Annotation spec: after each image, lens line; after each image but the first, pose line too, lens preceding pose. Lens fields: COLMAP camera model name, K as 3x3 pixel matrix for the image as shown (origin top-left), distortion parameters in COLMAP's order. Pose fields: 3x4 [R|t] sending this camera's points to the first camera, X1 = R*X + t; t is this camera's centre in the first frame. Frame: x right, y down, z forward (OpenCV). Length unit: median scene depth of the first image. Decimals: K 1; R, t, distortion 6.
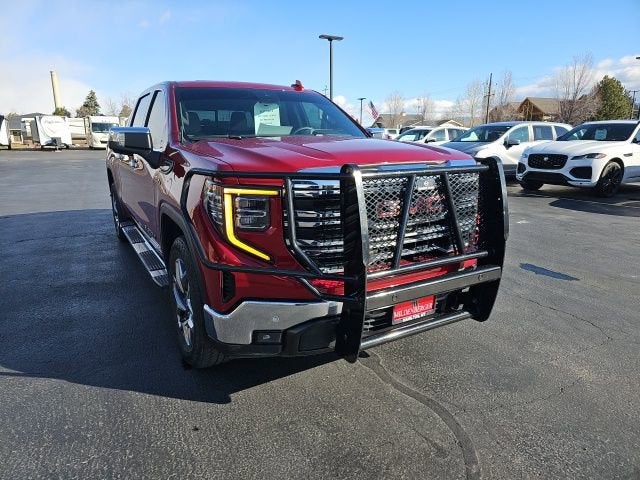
lens RADIAL K [[417.2, 0, 313.8], [0, 417.2, 233.6], [0, 0, 1]] dist [0.062753, -0.050908]
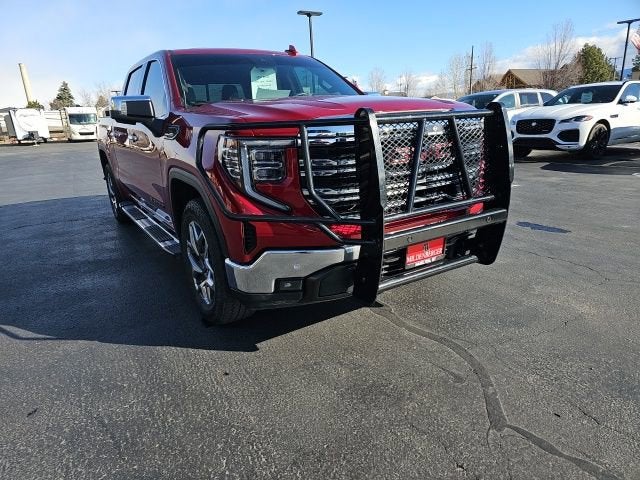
lens RADIAL K [[417.2, 0, 309.8], [0, 417.2, 242.2], [0, 0, 1]] dist [0.062753, -0.050908]
pose [[0.998476, -0.051888, 0.018823, -0.042155], [0.050748, 0.997103, 0.056663, 0.048775], [-0.021709, -0.055622, 0.998216, -0.022135]]
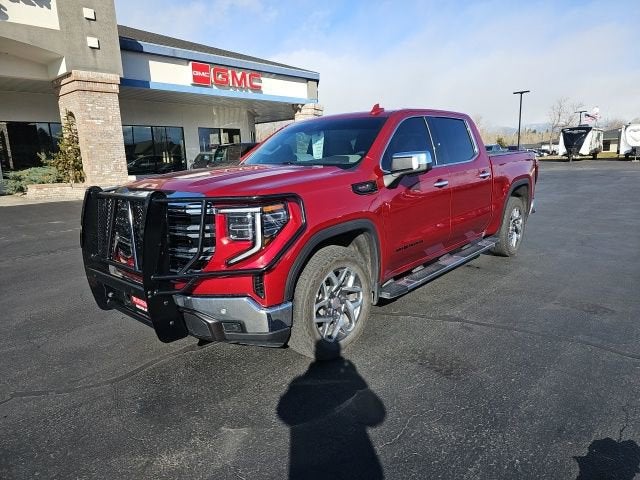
lens RADIAL K [[417.2, 0, 322.9], [0, 417.2, 241.3], [0, 0, 1]] dist [0.062753, -0.050908]
pose [[0.308567, 0.186044, -0.932831, 1.010817], [-0.186272, 0.973517, 0.132543, -0.178081], [0.932785, 0.132862, 0.335051, 0.673494]]
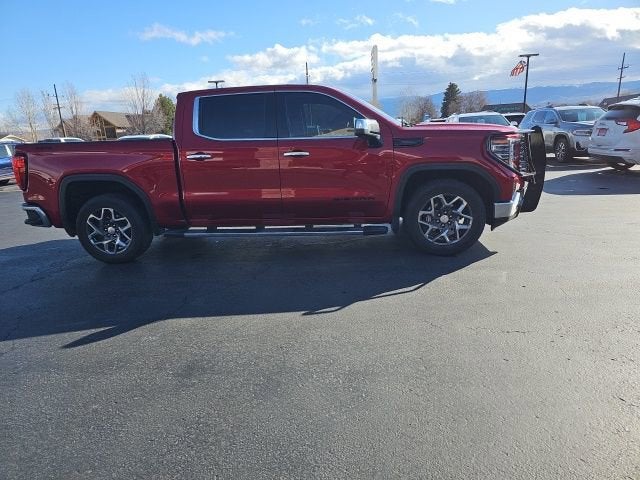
lens RADIAL K [[417.2, 0, 309.8], [0, 417.2, 240.4], [0, 0, 1]] dist [0.062753, -0.050908]
pose [[0.592160, -0.222775, 0.774415, -1.436374], [0.234938, 0.967004, 0.098530, -0.037541], [-0.770812, 0.123594, 0.624959, 0.276057]]
